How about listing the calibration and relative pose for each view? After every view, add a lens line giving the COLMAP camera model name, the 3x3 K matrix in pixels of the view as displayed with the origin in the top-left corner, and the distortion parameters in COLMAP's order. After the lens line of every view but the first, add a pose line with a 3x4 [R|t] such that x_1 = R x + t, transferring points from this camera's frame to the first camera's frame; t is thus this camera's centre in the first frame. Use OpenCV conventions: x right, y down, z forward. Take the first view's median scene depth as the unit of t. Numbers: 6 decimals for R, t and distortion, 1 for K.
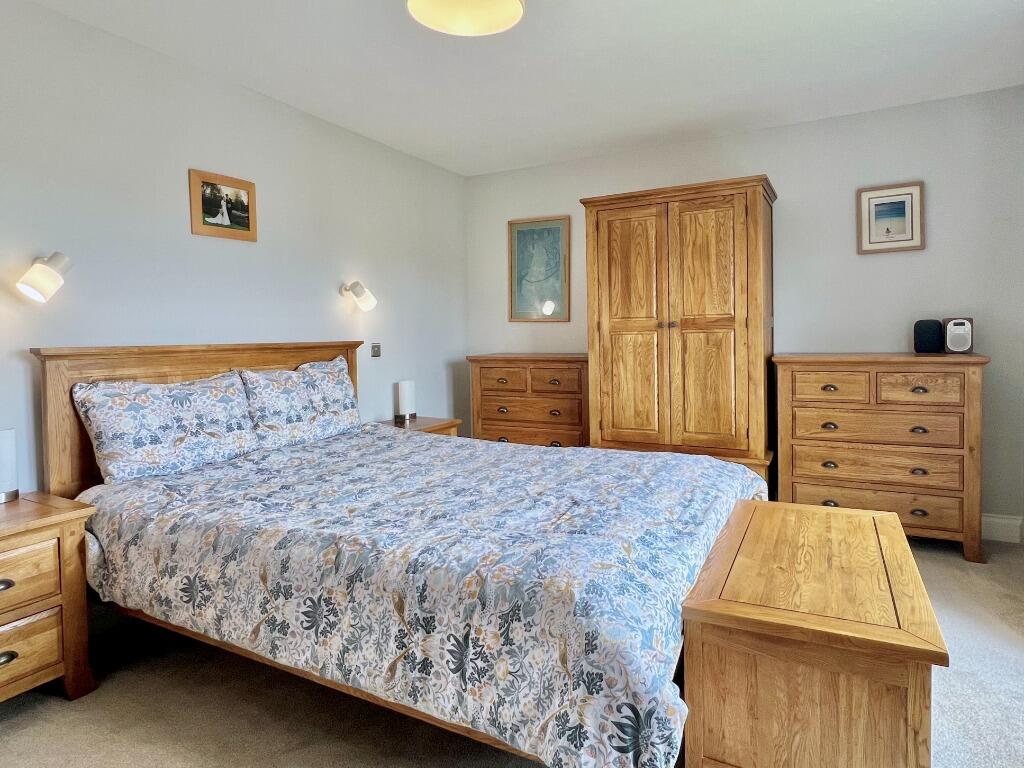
lens RADIAL K [[585.6, 0, 492.3], [0, 585.6, 346.2], [0, 0, 1]] dist [-0.001371, 0.000642]
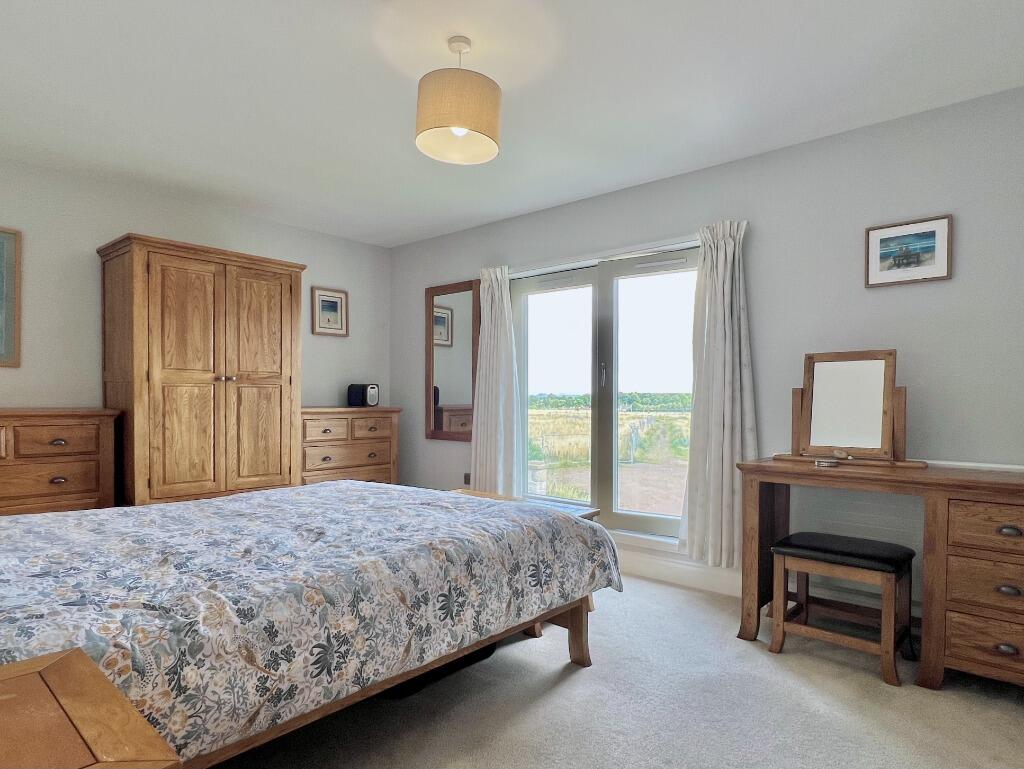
lens RADIAL K [[585.6, 0, 509.8], [0, 585.6, 392.8], [0, 0, 1]] dist [-0.001371, 0.000642]
pose [[0.239940, 0.028224, 0.970377, -0.624316], [0.004137, 0.999538, -0.030095, 0.024221], [-0.970779, 0.011235, 0.239713, 0.247787]]
